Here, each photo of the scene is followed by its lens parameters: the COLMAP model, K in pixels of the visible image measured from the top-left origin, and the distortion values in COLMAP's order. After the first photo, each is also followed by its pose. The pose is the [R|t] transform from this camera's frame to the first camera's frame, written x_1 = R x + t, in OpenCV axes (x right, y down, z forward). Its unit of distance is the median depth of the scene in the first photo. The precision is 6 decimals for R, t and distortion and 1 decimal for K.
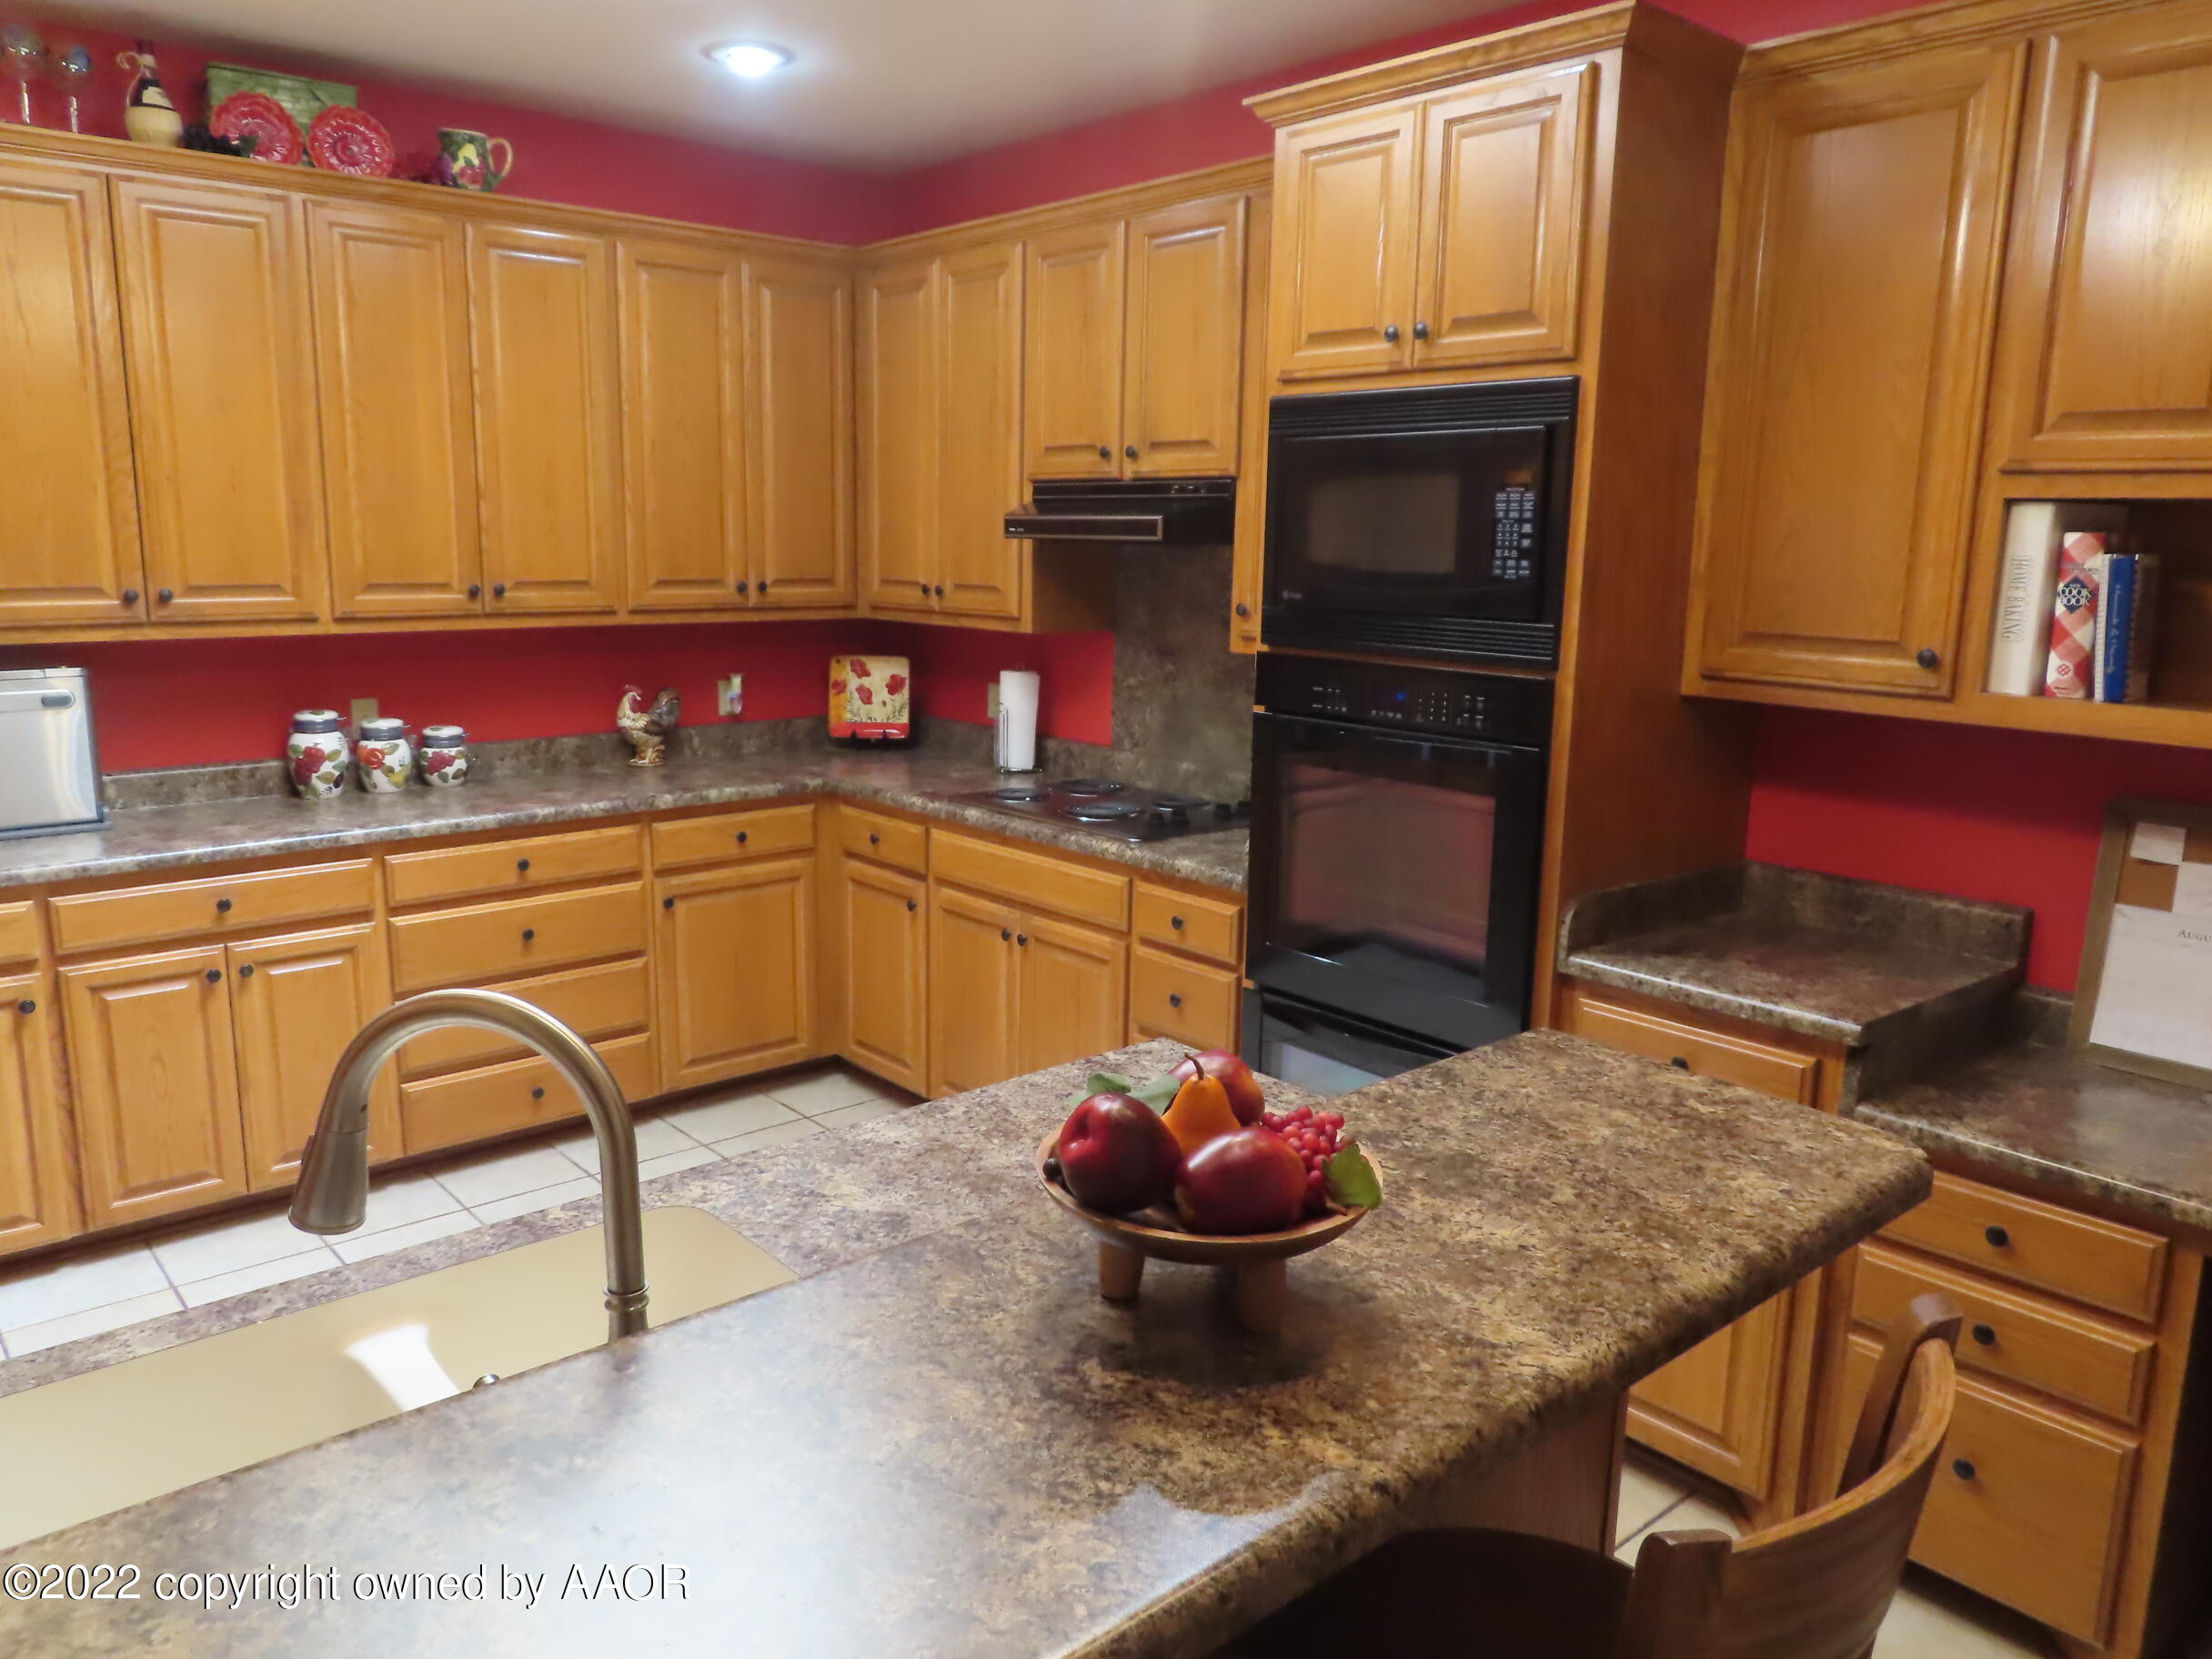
lens RADIAL K [[1597.6, 0, 1103.2], [0, 1597.6, 832.7], [0, 0, 1]] dist [0.003078, 0.002556]
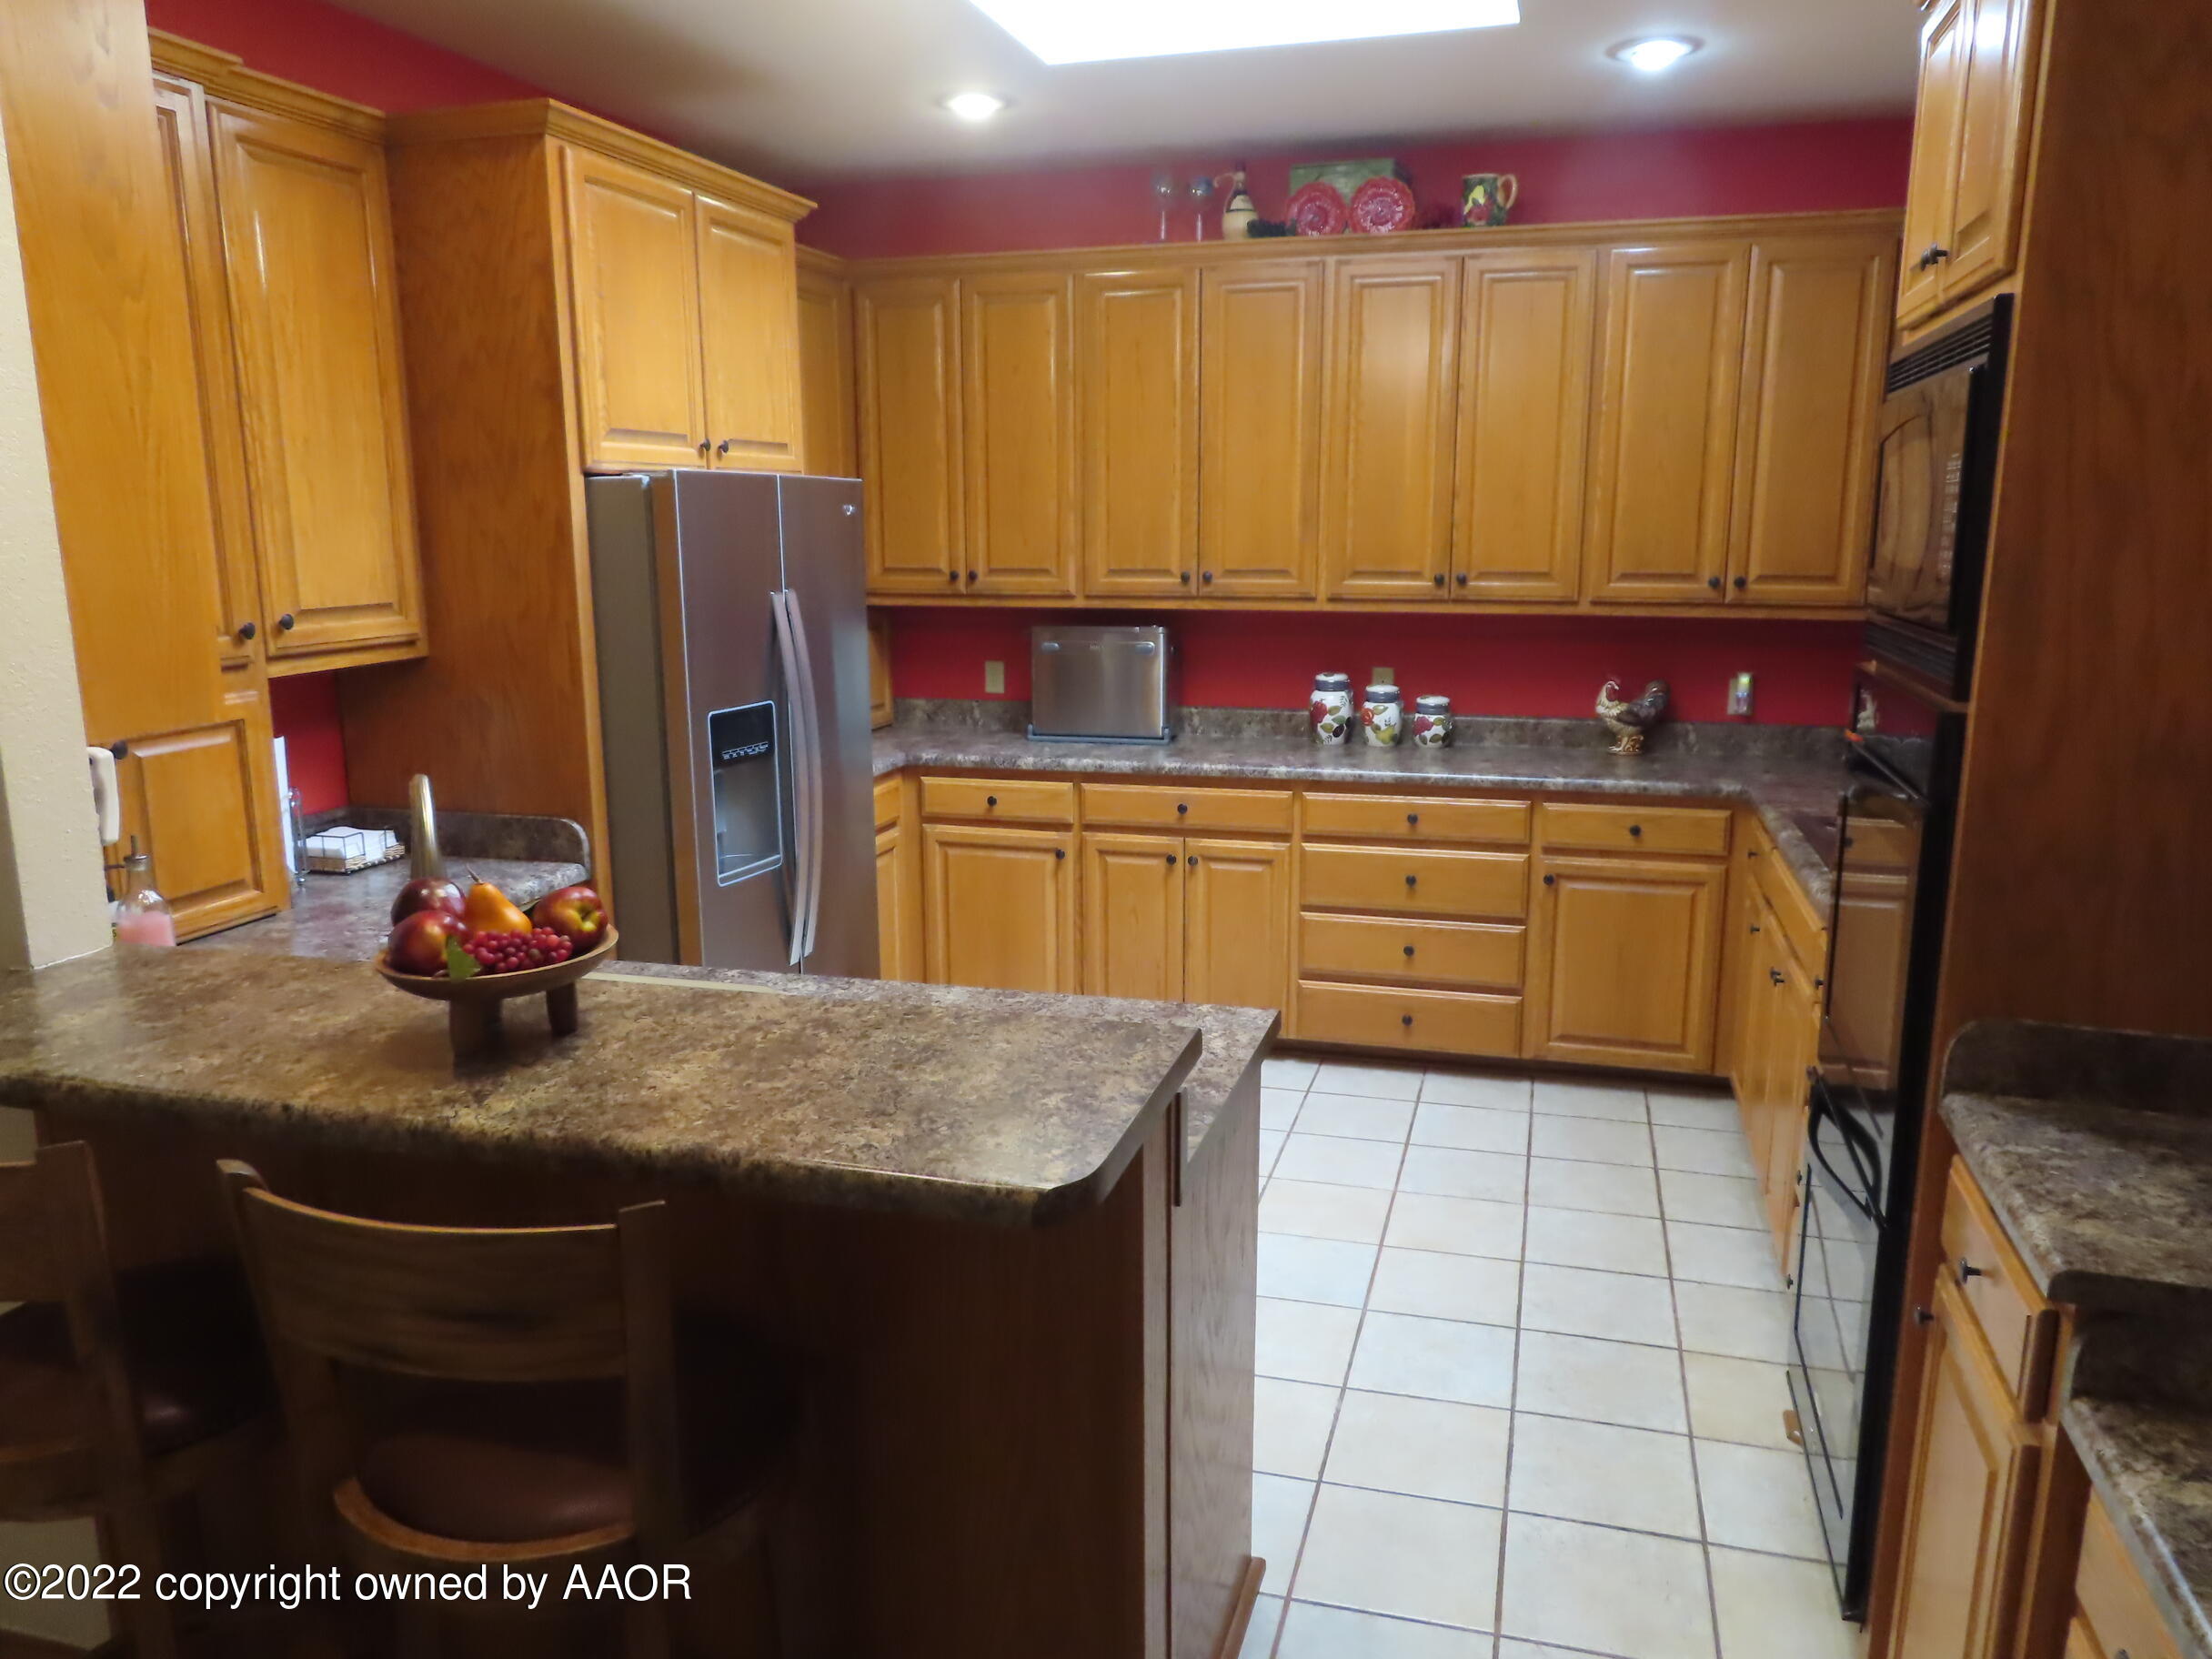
lens RADIAL K [[1597.6, 0, 1107.1], [0, 1597.6, 832.1], [0, 0, 1]] dist [0.003078, 0.002556]
pose [[0.546264, 0.150348, -0.824009, 0.460911], [-0.150371, 0.985379, 0.080105, -0.029231], [0.824005, 0.080148, 0.560885, 0.180630]]
